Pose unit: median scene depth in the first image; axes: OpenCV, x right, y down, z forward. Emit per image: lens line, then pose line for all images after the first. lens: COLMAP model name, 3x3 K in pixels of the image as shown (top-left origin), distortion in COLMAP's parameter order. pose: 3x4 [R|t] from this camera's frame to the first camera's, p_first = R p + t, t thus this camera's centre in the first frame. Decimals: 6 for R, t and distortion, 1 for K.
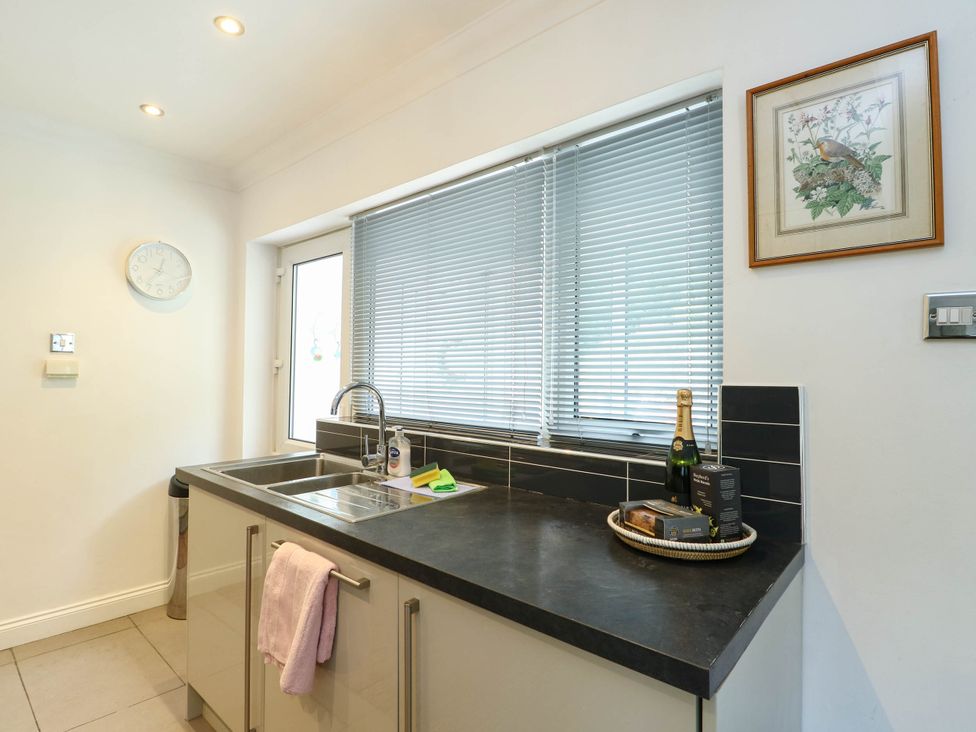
lens RADIAL K [[508.7, 0, 490.0], [0, 508.7, 362.8], [0, 0, 1]] dist [-0.001261, -0.013866]
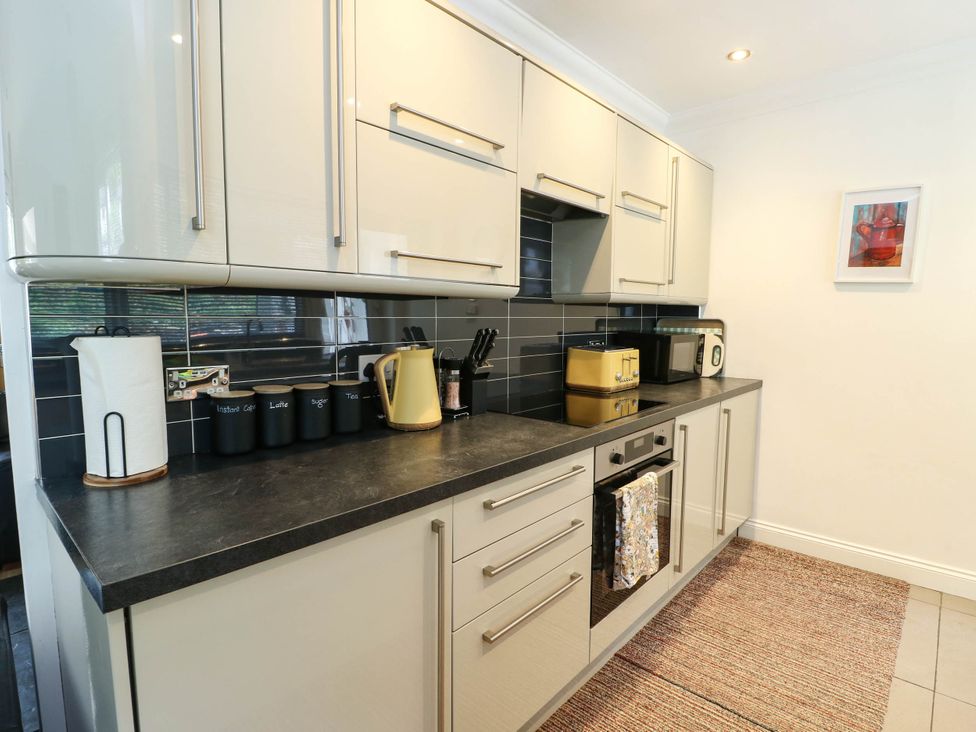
lens RADIAL K [[508.7, 0, 490.0], [0, 508.7, 362.8], [0, 0, 1]] dist [-0.001261, -0.013866]
pose [[-0.027718, 0.081501, -0.996288, 0.052064], [0.015345, 0.996588, 0.081099, 0.011588], [0.999498, -0.013041, -0.028874, 0.142061]]
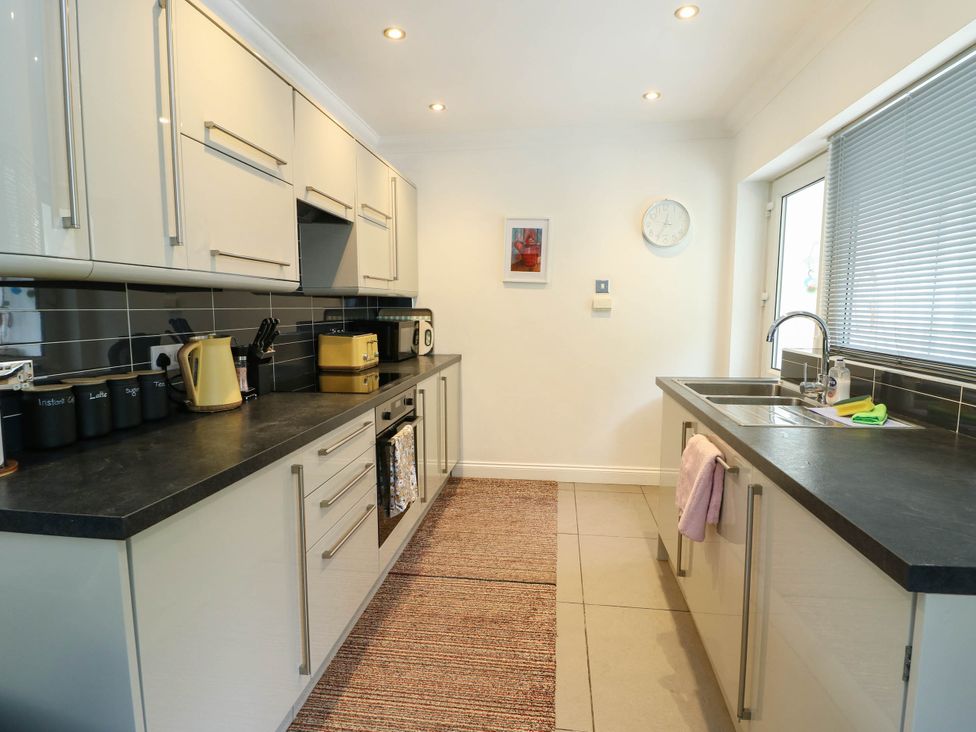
lens RADIAL K [[516.4, 0, 492.3], [0, 516.4, 361.8], [0, 0, 1]] dist [-0.001002, -0.012806]
pose [[0.554724, 0.075781, -0.828576, 0.275917], [0.025196, 0.993857, 0.107766, 0.010828], [0.831653, -0.080657, 0.549407, -0.106454]]
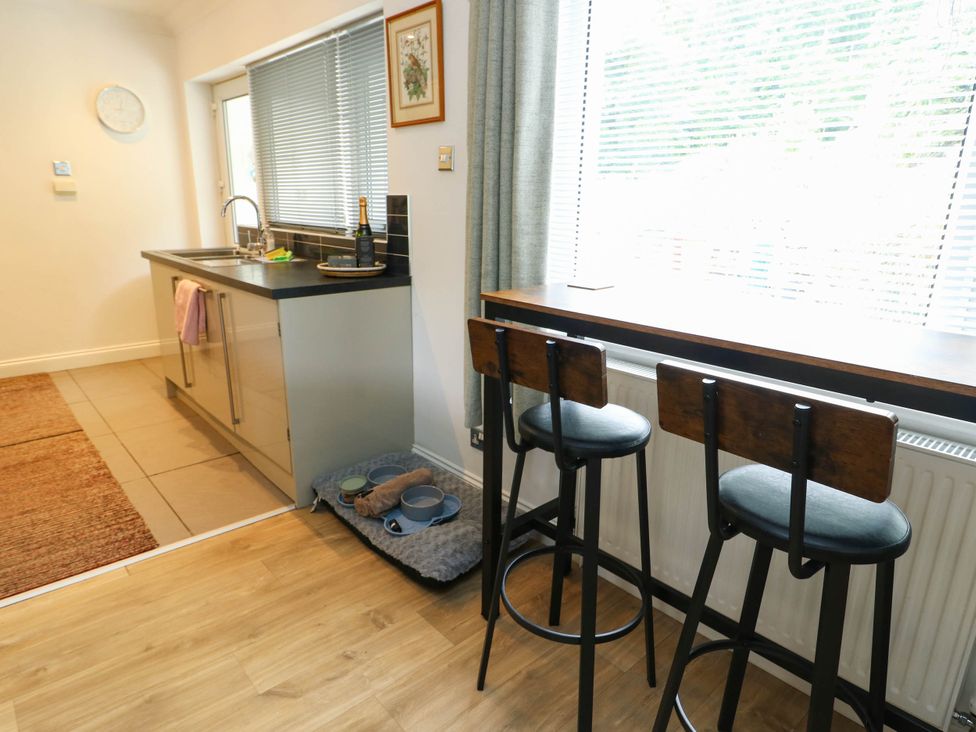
lens RADIAL K [[578.6, 0, 482.7], [0, 578.6, 361.4], [0, 0, 1]] dist [-0.005549, -0.003791]
pose [[0.993729, 0.036413, -0.105723, 0.692684], [-0.004275, 0.957173, 0.289485, 0.008576], [0.111736, -0.287218, 0.951326, -0.750210]]
